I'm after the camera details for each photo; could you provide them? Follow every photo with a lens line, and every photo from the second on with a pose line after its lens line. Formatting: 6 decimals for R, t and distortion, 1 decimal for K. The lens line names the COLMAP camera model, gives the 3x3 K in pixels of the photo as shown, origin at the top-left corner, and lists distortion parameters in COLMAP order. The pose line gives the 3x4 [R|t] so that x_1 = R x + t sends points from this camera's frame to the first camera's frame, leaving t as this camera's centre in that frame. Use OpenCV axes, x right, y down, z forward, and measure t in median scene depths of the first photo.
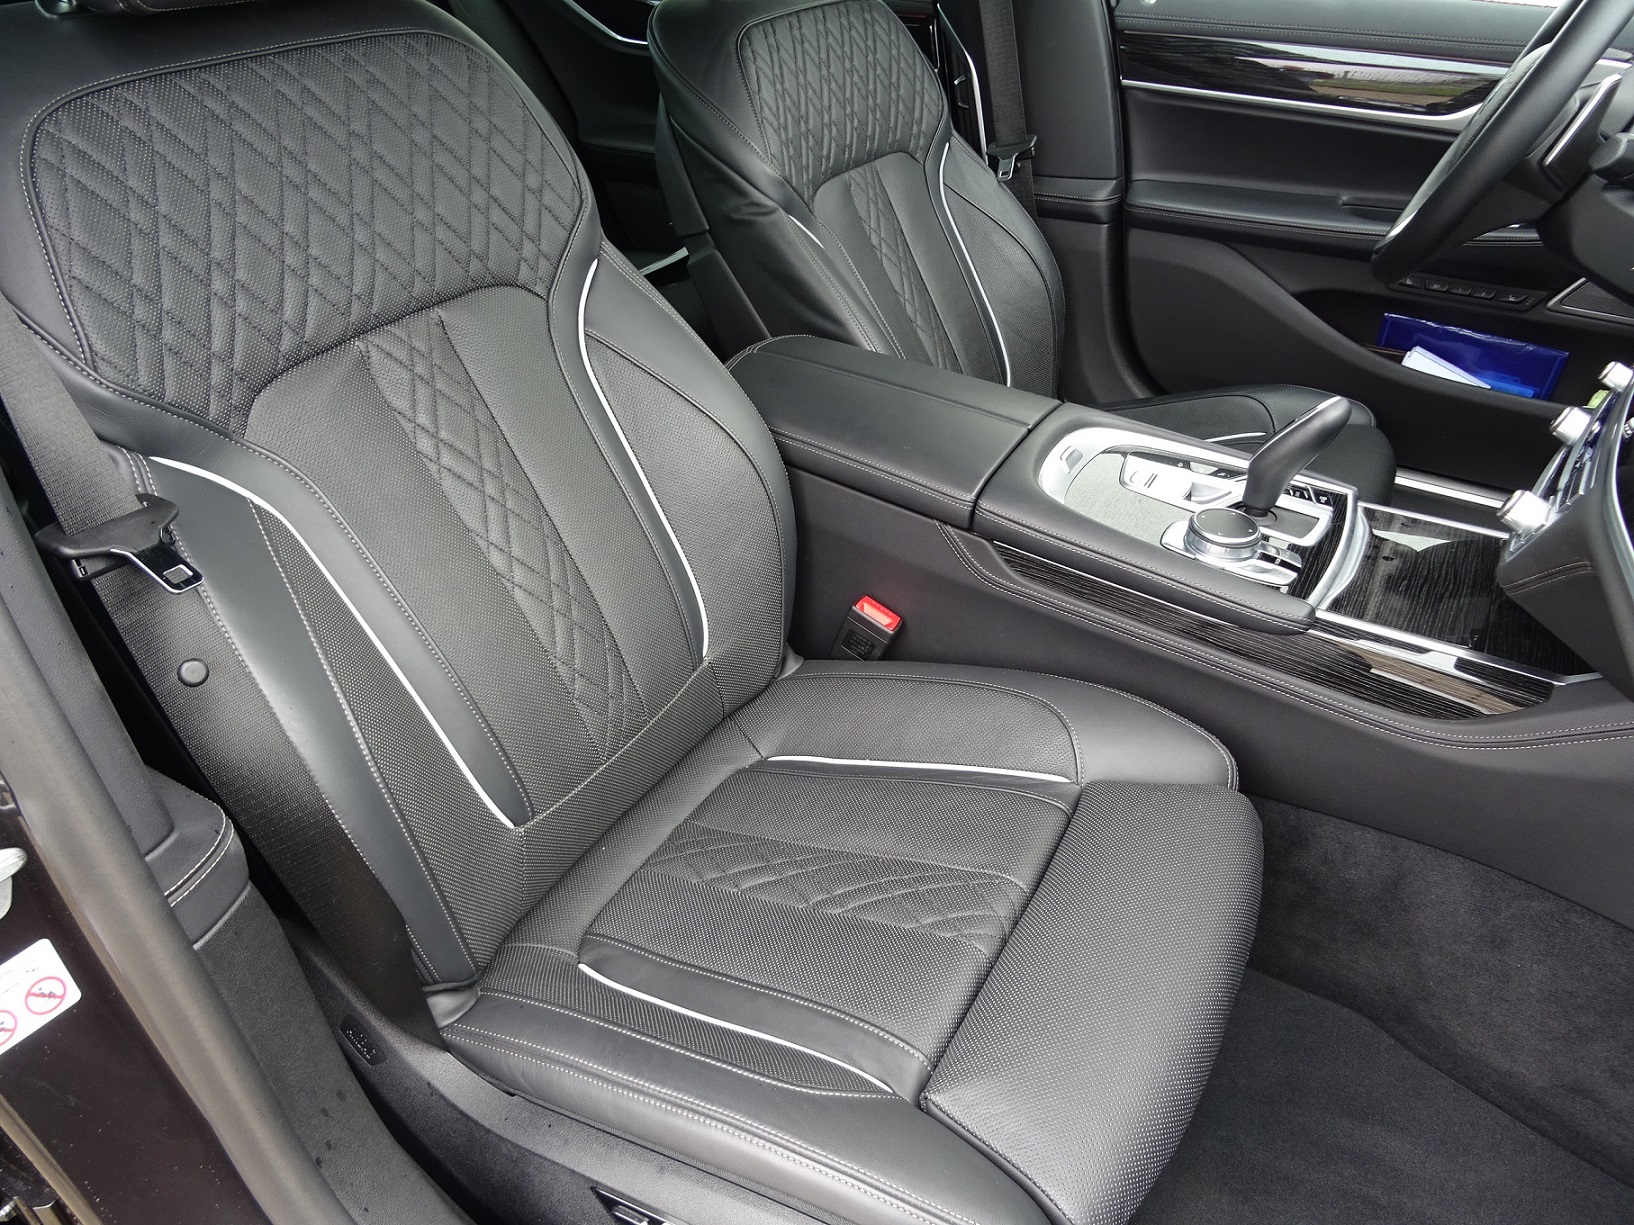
lens RADIAL K [[1202.4, 0, 817.0], [0, 1202.4, 612.5], [0, 0, 1]] dist [0.008352, 0.000709]
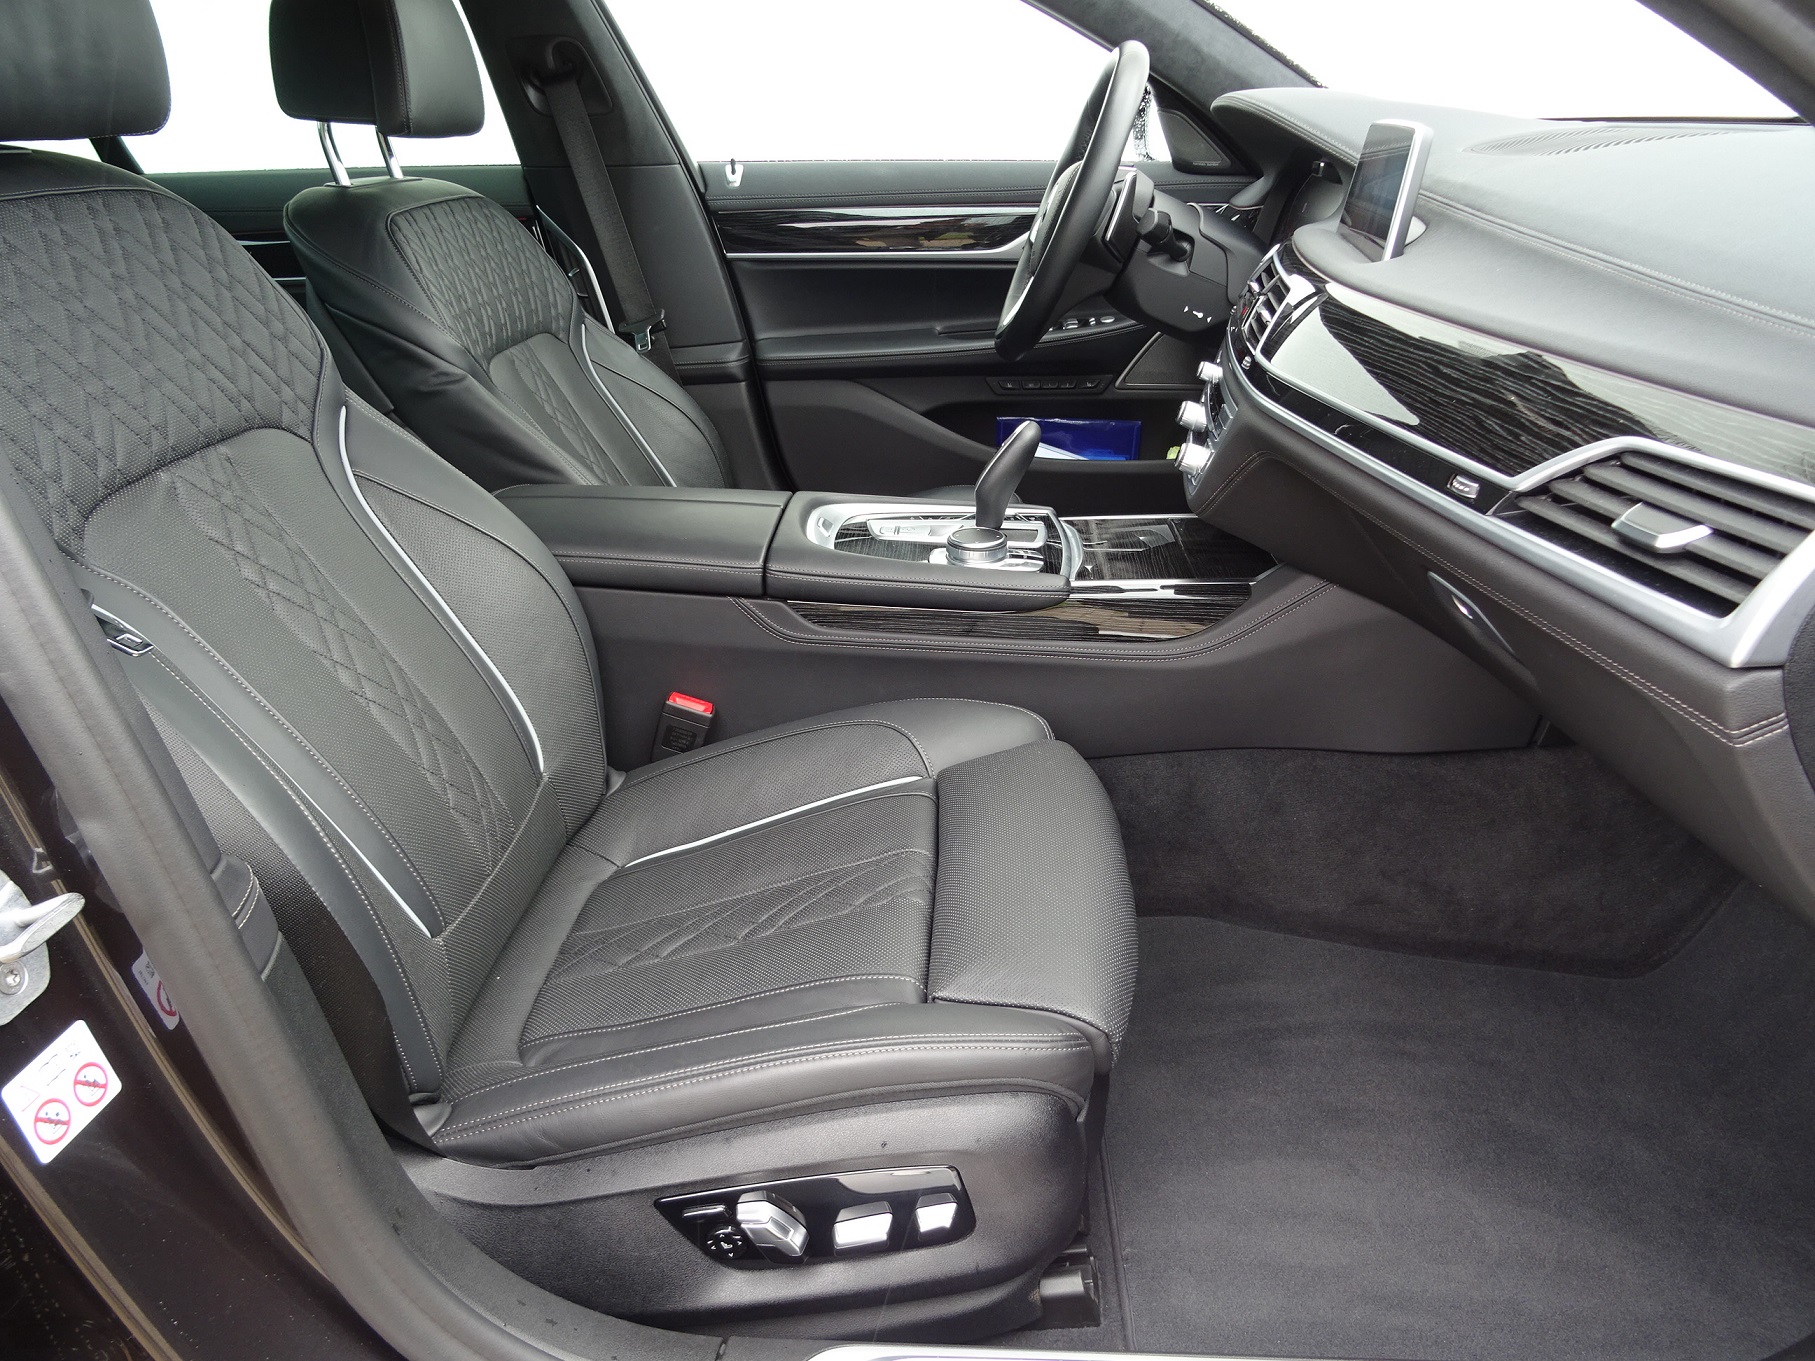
lens RADIAL K [[1351.3, 0, 907.5], [0, 1351.3, 680.5], [0, 0, 1]] dist [0.020736, 0.004717]
pose [[0.891743, -0.212250, 0.399681, -0.263156], [0.284374, 0.949850, -0.130062, 0.201374], [-0.352031, 0.229641, 0.907380, -0.132885]]
